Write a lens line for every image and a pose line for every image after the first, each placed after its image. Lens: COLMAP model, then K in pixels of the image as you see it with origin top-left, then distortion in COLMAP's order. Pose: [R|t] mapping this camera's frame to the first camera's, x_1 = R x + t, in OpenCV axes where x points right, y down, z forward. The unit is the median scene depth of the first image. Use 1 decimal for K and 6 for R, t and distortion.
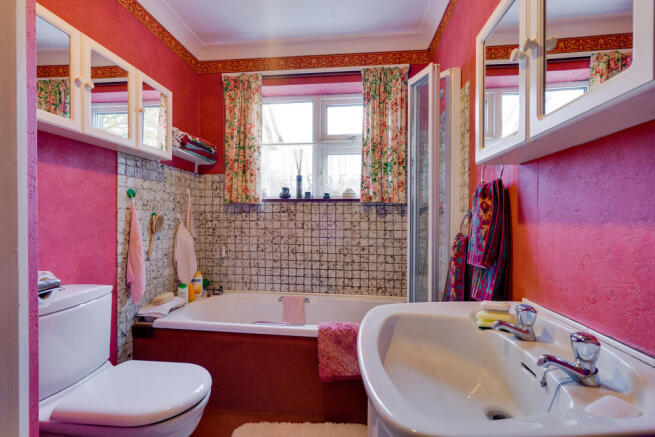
lens RADIAL K [[295.6, 0, 327.9], [0, 295.6, 219.5], [0, 0, 1]] dist [-0.008224, 0.004304]
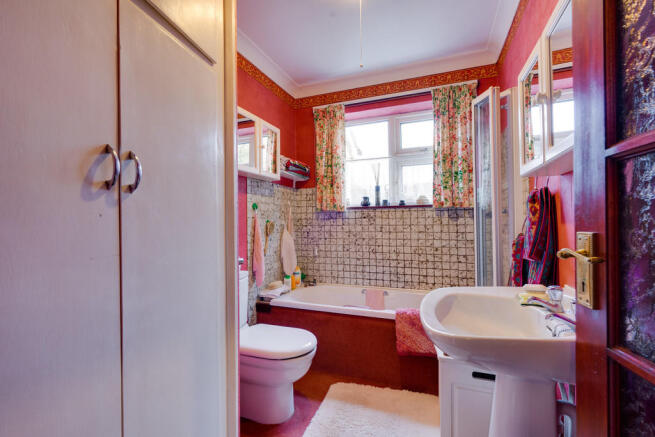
lens RADIAL K [[295.6, 0, 327.6], [0, 295.6, 219.3], [0, 0, 1]] dist [-0.008224, 0.004304]
pose [[0.965518, -0.018720, -0.259663, 0.017516], [0.014049, 0.999705, -0.019831, 0.003363], [0.259957, 0.015499, 0.965496, -0.224979]]
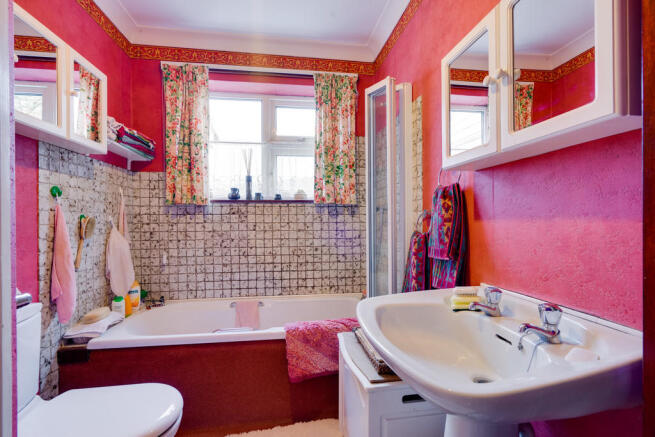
lens RADIAL K [[295.6, 0, 329.4], [0, 295.6, 219.5], [0, 0, 1]] dist [-0.008224, 0.004304]
pose [[0.967720, -0.011293, 0.251774, -0.117844], [0.013198, 0.999896, -0.005879, 0.004622], [-0.251681, 0.009012, 0.967768, -0.001697]]
